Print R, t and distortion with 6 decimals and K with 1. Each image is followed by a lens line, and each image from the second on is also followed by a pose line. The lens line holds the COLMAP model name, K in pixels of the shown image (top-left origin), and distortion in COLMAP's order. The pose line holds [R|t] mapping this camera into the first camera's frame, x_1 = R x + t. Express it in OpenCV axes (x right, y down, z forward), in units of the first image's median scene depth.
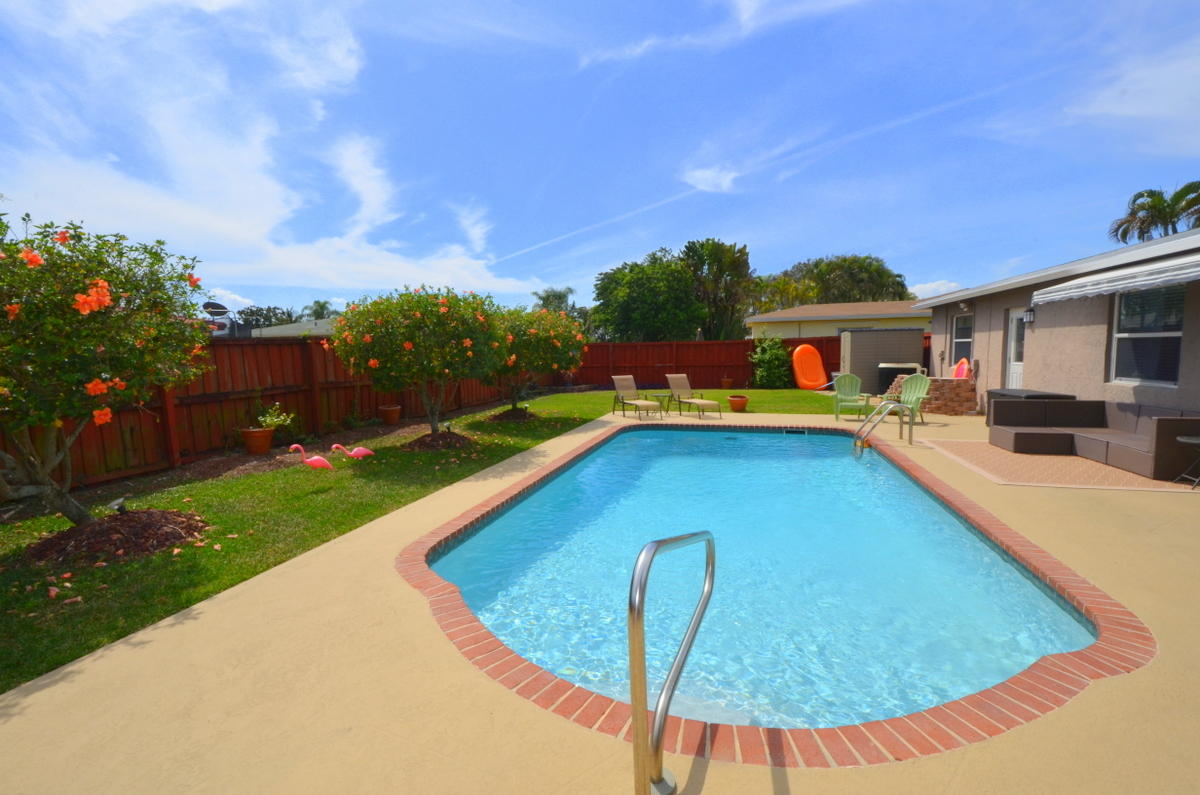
lens RADIAL K [[525.9, 0, 600.0], [0, 525.9, 397.5], [0, 0, 1]] dist [0.008905, -0.006119]
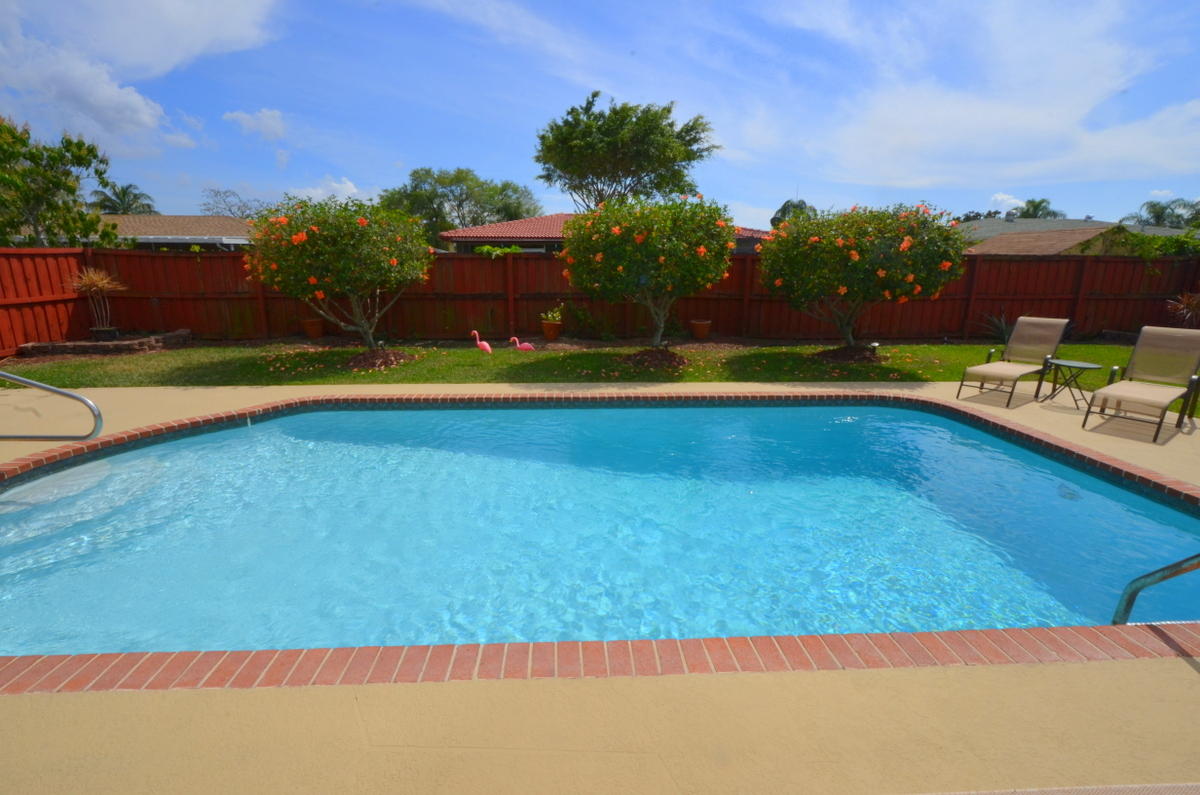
lens RADIAL K [[525.9, 0, 600.0], [0, 525.9, 397.5], [0, 0, 1]] dist [0.008905, -0.006119]
pose [[0.319166, 0.253551, -0.913151, 0.084946], [-0.098222, 0.967207, 0.234229, -0.009373], [0.942595, 0.014934, 0.333604, 0.081810]]
